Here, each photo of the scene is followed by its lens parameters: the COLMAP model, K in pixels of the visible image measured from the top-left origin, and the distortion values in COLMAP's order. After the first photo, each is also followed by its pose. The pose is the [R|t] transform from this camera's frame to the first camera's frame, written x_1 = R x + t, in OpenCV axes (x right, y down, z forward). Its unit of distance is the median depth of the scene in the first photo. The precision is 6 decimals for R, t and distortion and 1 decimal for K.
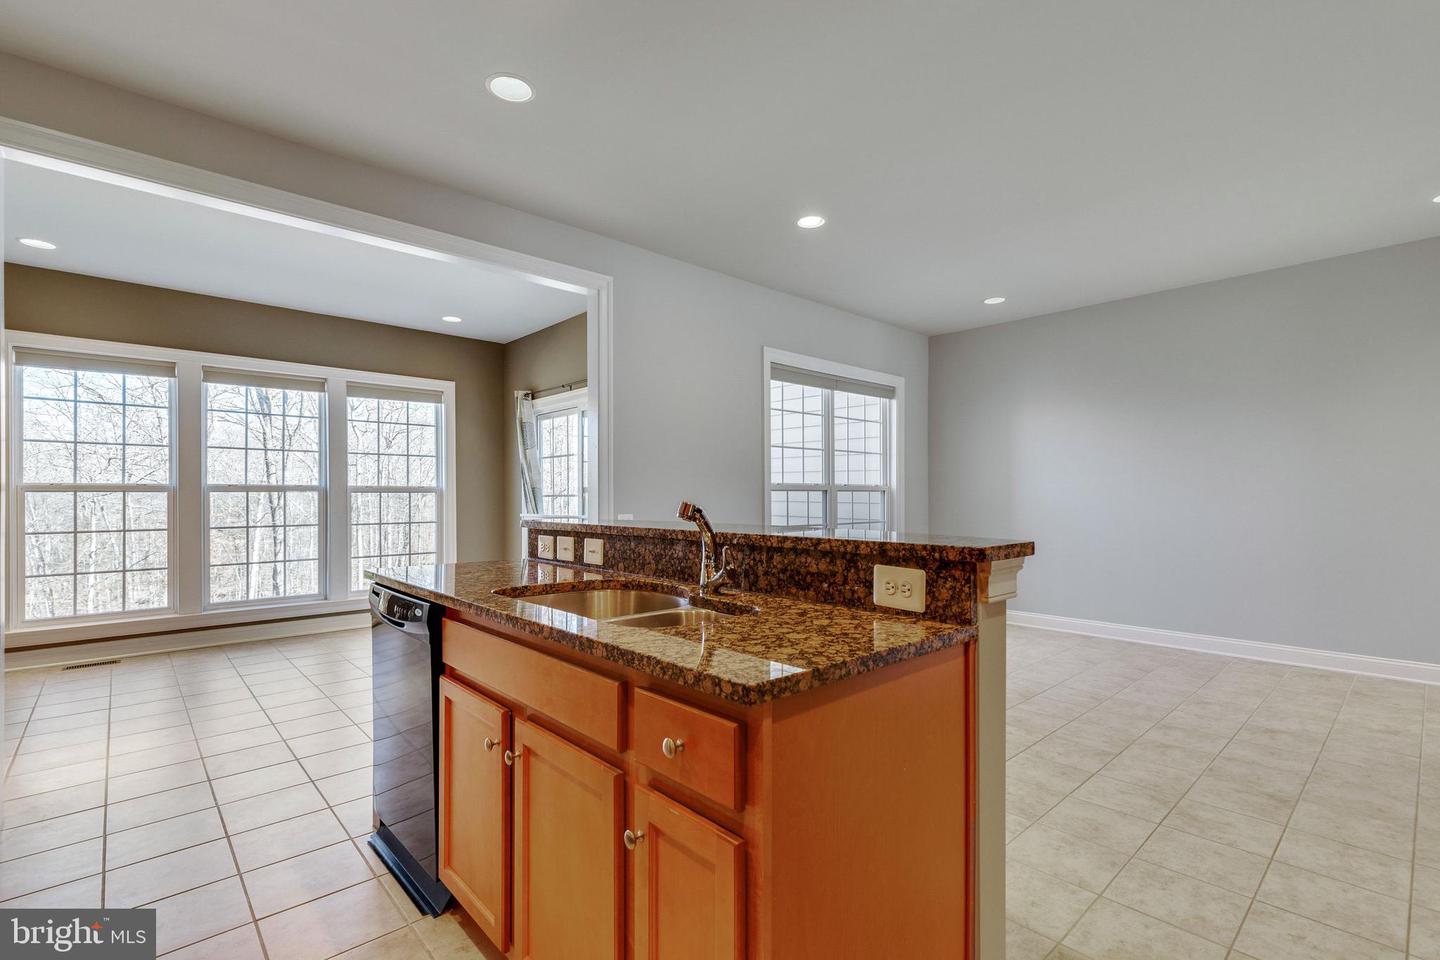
lens RADIAL K [[657.1, 0, 720.7], [0, 657.1, 486.6], [0, 0, 1]] dist [0.005940, -0.000069]
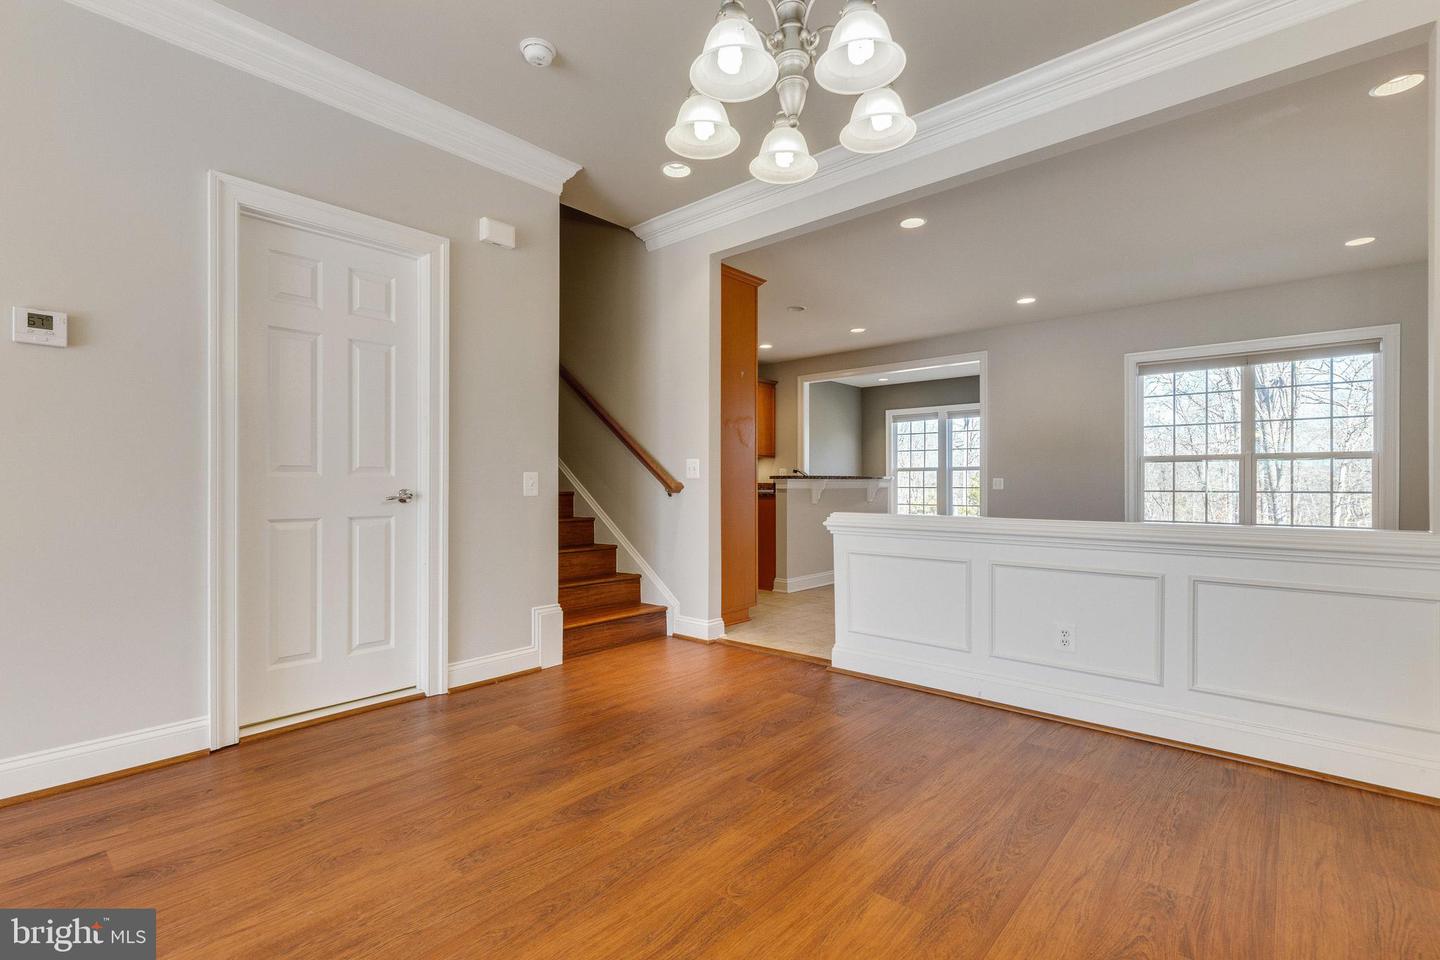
lens RADIAL K [[652.2, 0, 721.1], [0, 652.2, 488.0], [0, 0, 1]] dist [0.007539, 0.000209]
pose [[0.107762, 0.009334, -0.994133, 1.723496], [0.013948, 0.999843, 0.010900, 0.043479], [0.994079, -0.015041, 0.107615, 0.049760]]
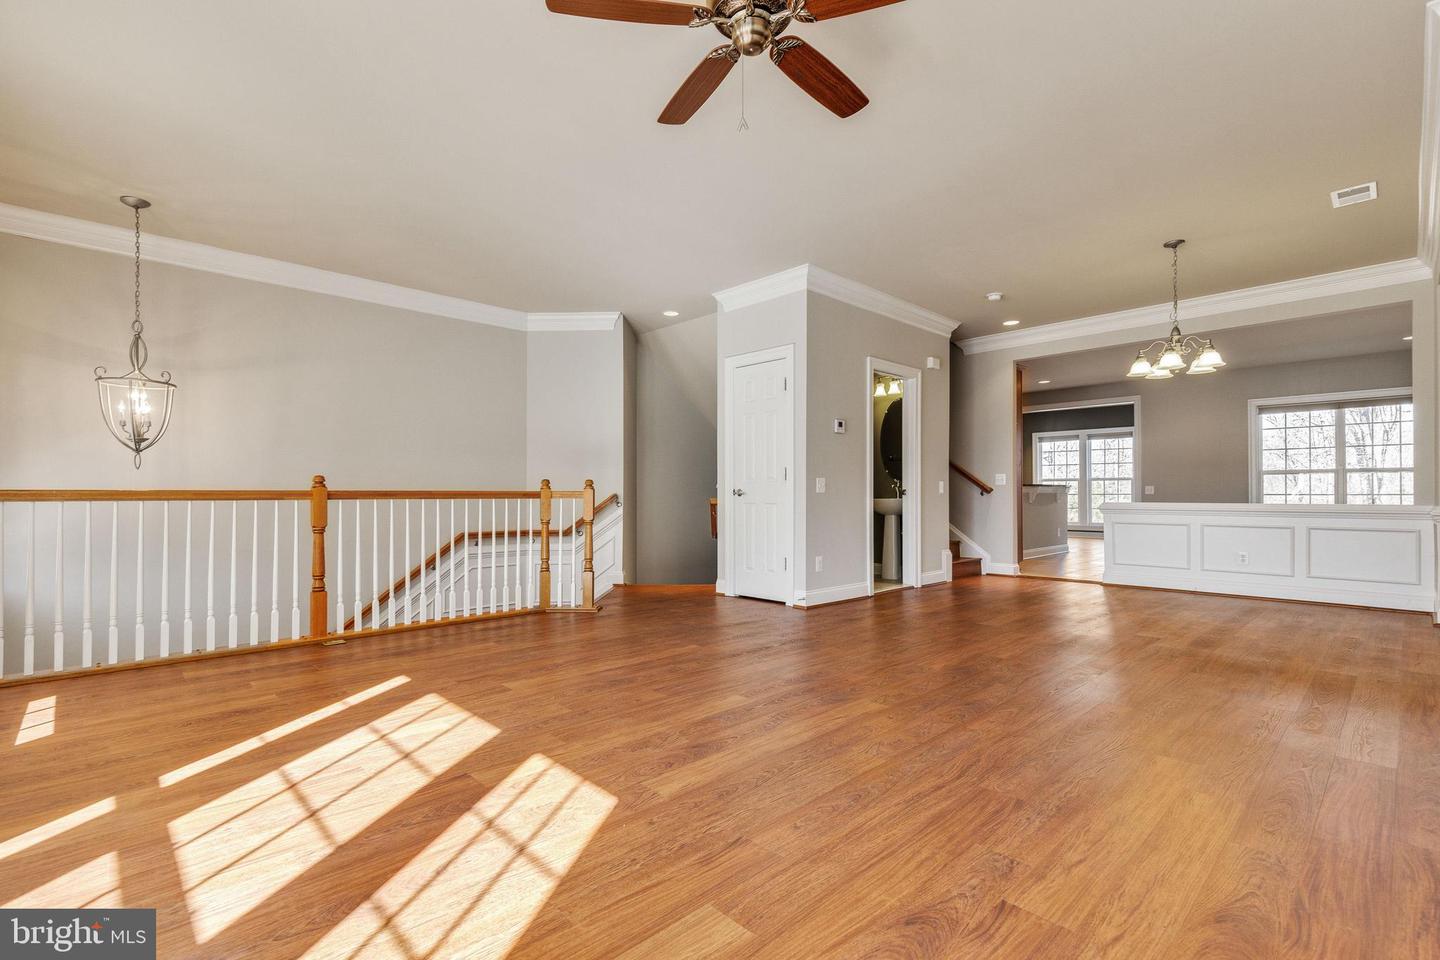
lens RADIAL K [[657.1, 0, 720.7], [0, 657.1, 486.6], [0, 0, 1]] dist [0.005940, -0.000069]
pose [[0.021377, -0.010696, -0.999714, 2.602859], [0.014025, 0.999848, -0.010397, 0.052804], [0.999673, -0.013799, 0.021523, -0.784052]]
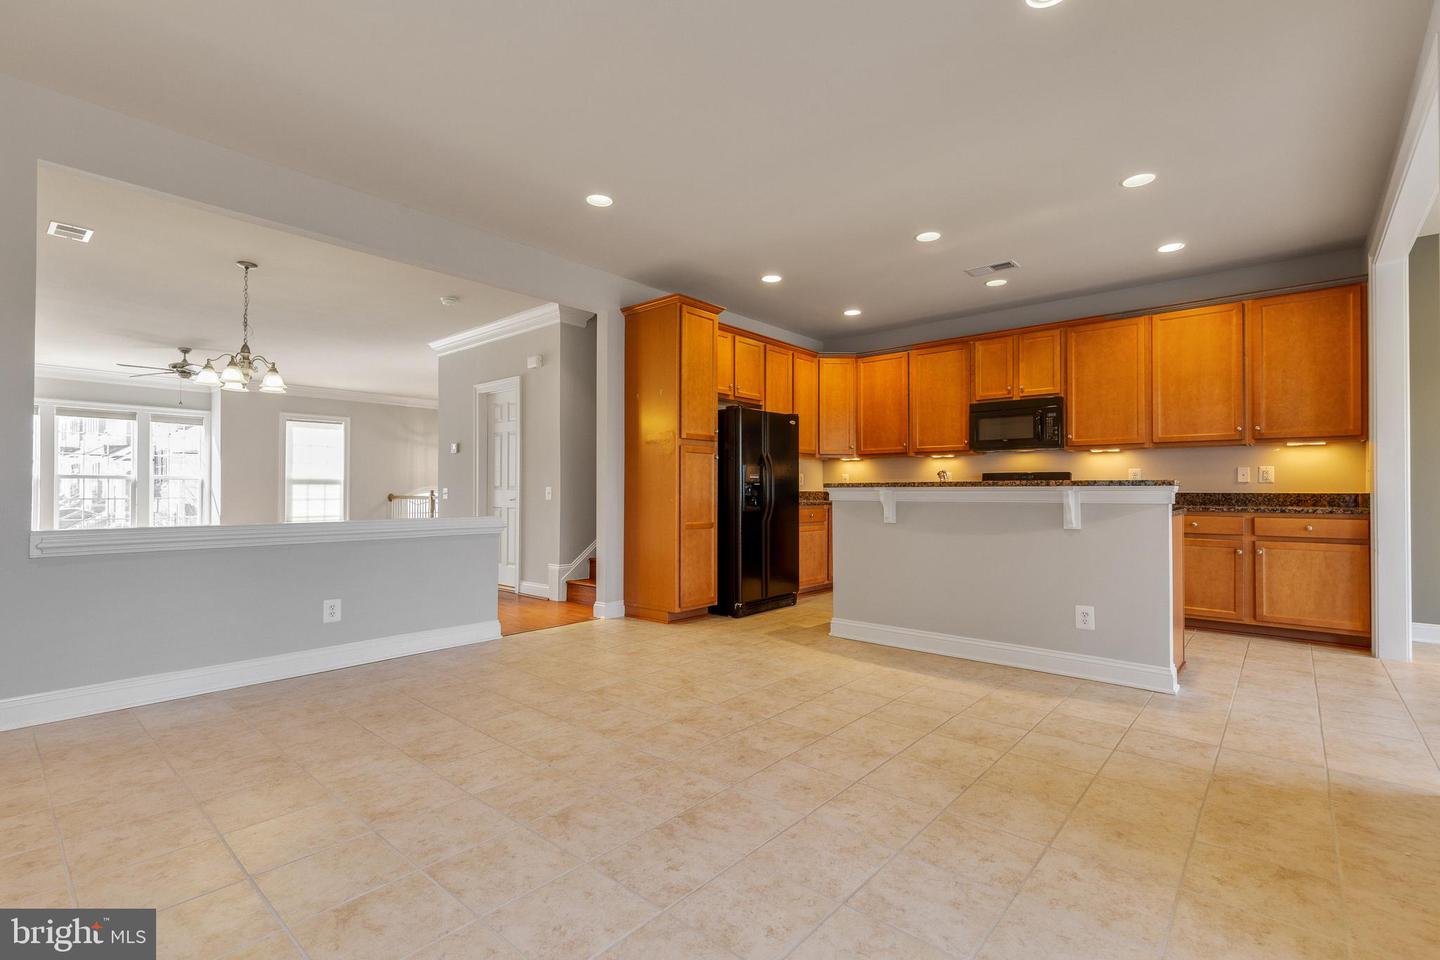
lens RADIAL K [[651.0, 0, 722.2], [0, 651.0, 483.2], [0, 0, 1]] dist [0.008165, -0.000004]
pose [[-0.993881, 0.000219, -0.110457, 0.505158], [0.003227, 0.999629, -0.027048, 0.064330], [0.110410, -0.027239, -0.993513, 1.577291]]
